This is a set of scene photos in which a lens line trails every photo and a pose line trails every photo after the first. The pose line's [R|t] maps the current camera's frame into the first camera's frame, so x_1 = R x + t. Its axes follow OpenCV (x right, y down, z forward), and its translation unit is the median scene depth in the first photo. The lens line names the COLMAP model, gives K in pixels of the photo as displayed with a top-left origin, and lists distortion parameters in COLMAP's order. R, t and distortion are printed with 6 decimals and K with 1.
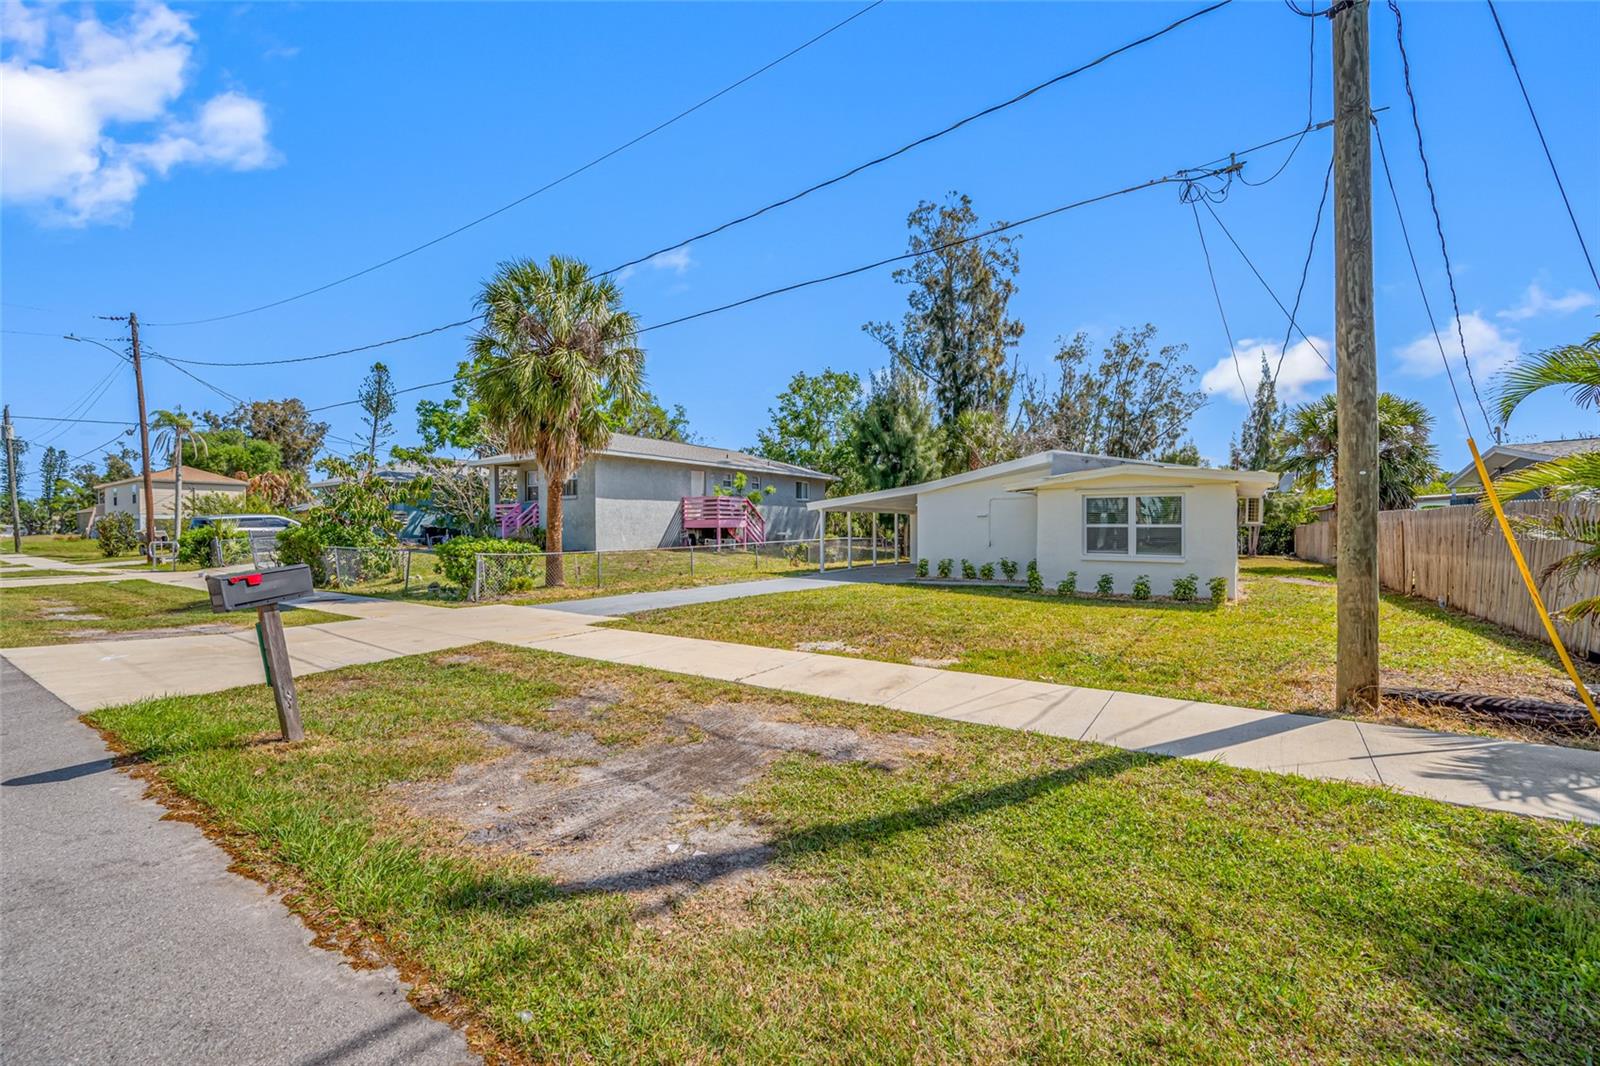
lens RADIAL K [[669.7, 0, 800.3], [0, 669.7, 530.1], [0, 0, 1]] dist [0.004016, -0.000545]
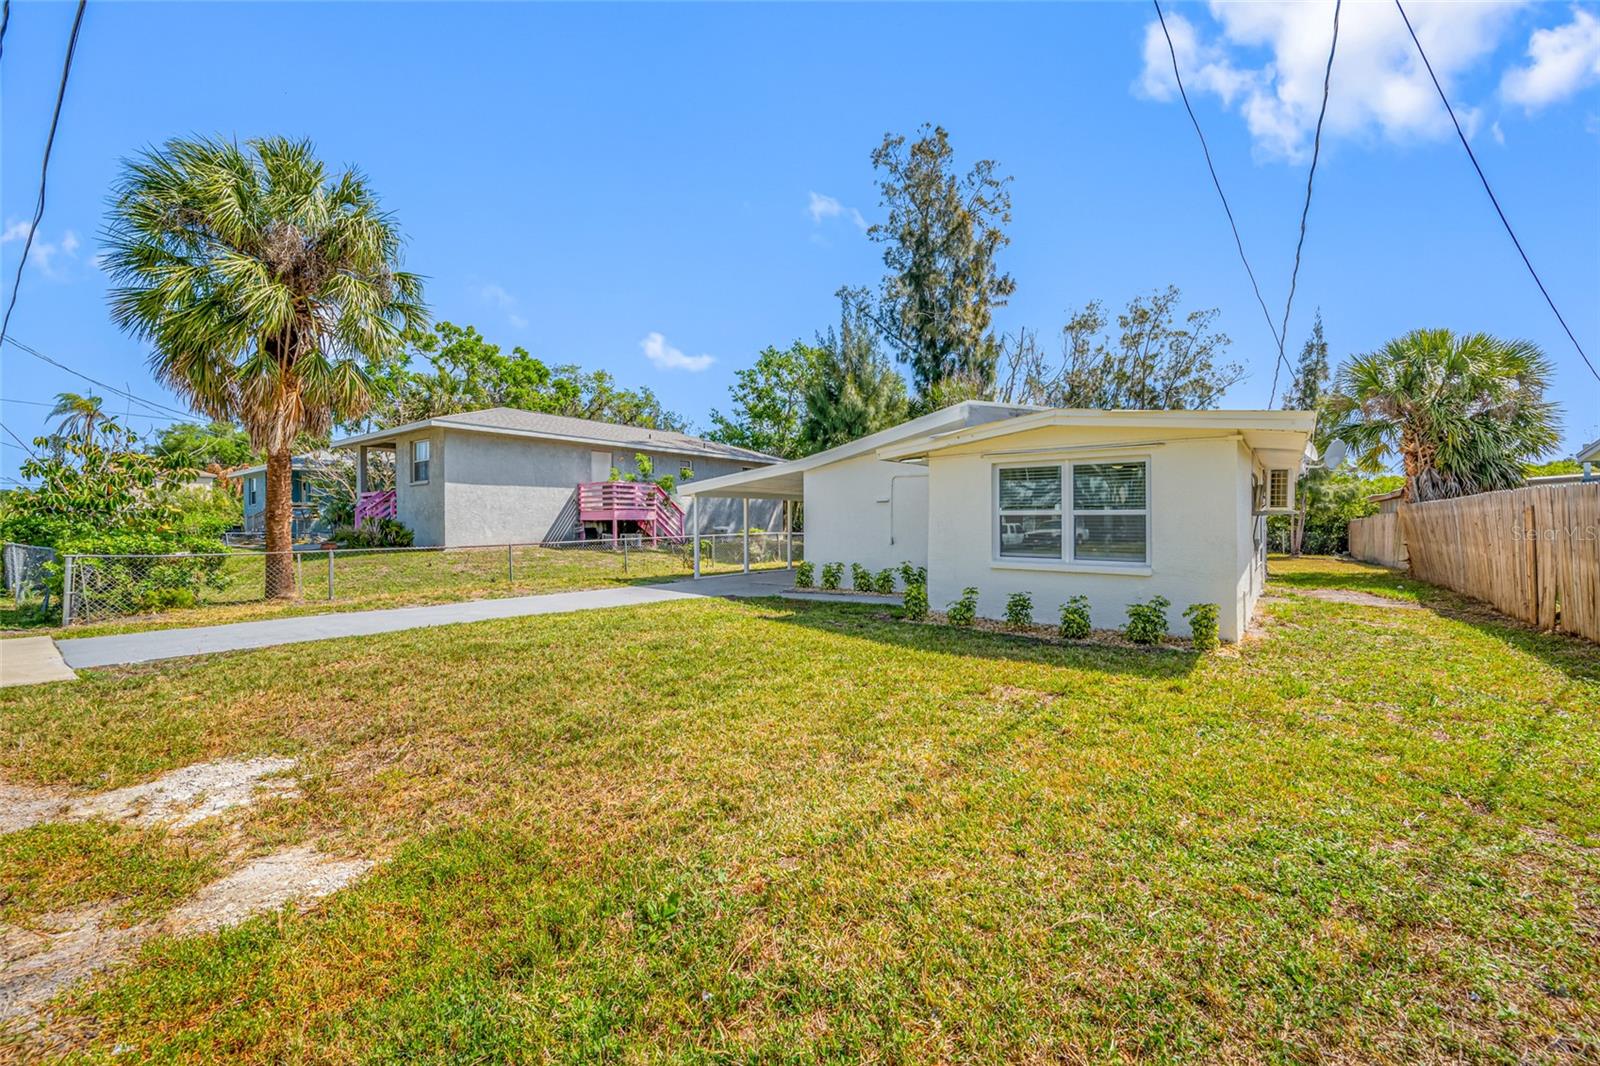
lens RADIAL K [[657.8, 0, 805.0], [0, 657.8, 525.1], [0, 0, 1]] dist [-0.000056, 0.001155]
pose [[0.998380, 0.001053, -0.056882, 0.140989], [-0.001131, 0.999998, -0.001345, 0.002866], [0.056880, 0.001407, 0.998380, 0.189670]]
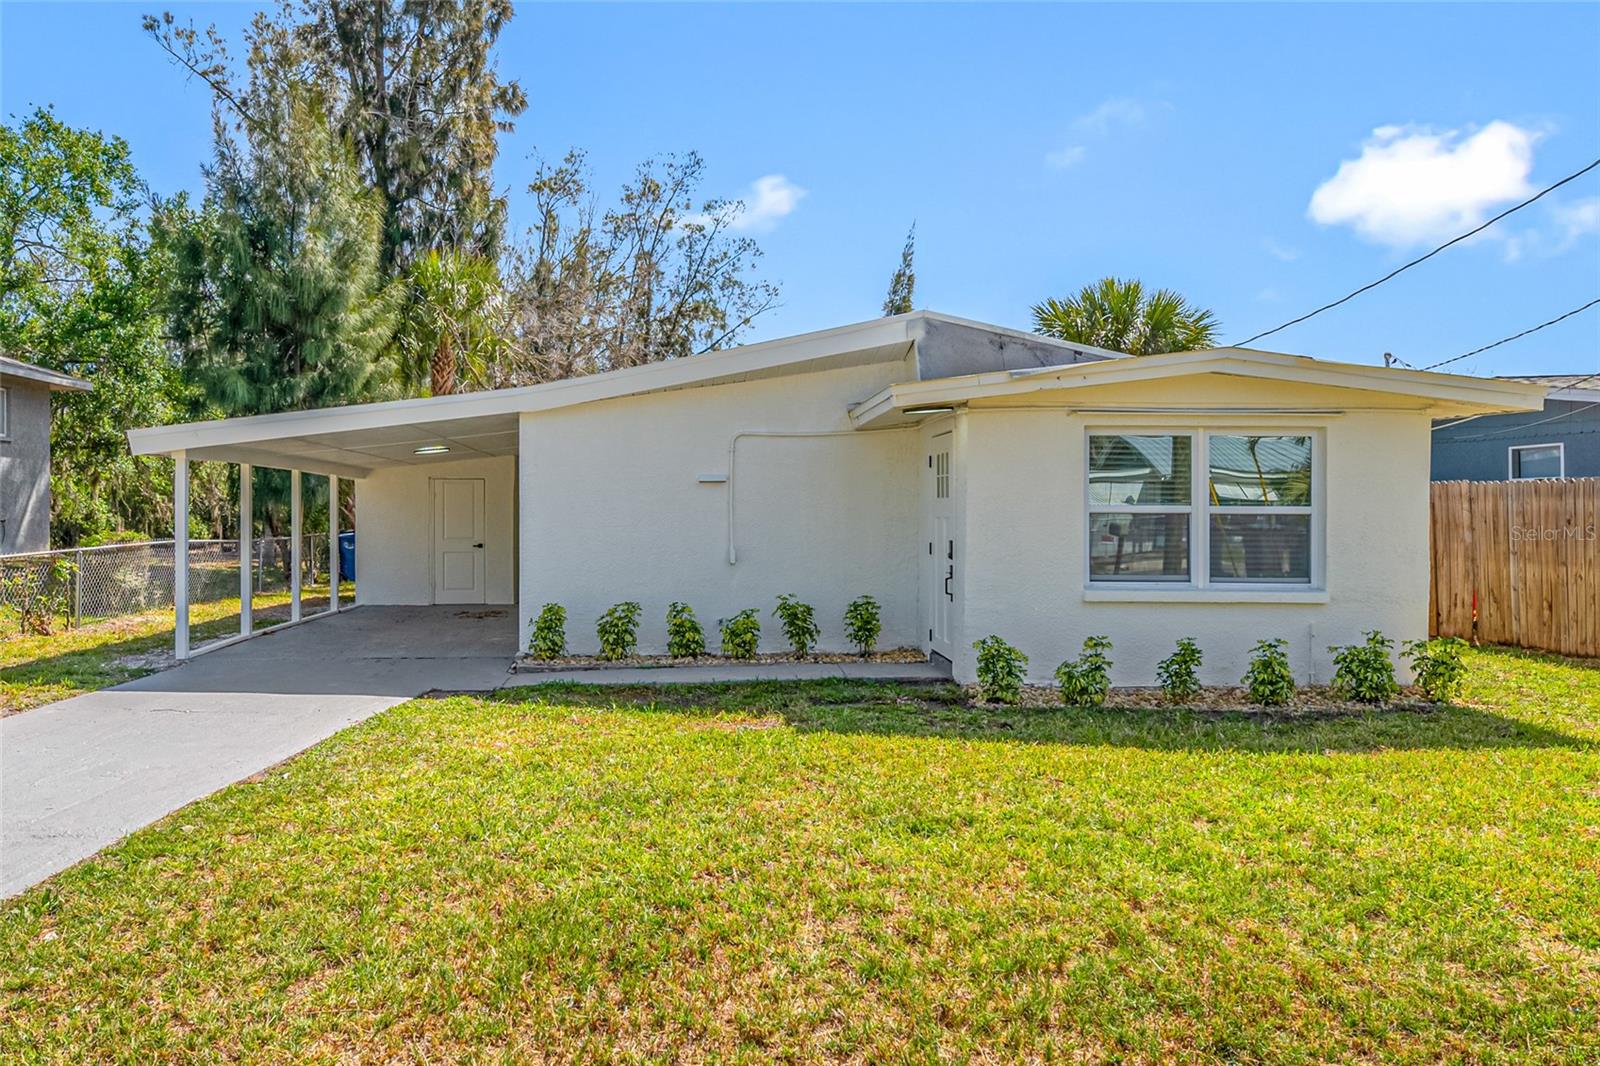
lens RADIAL K [[1168.7, 0, 704.6], [0, 1168.7, 503.3], [0, 0, 1]] dist [0.002376, 0.001625]
pose [[0.807200, 0.009242, 0.590205, -0.066217], [-0.001174, 0.999901, -0.014051, -0.000141], [-0.590277, 0.010649, 0.807131, 0.300530]]
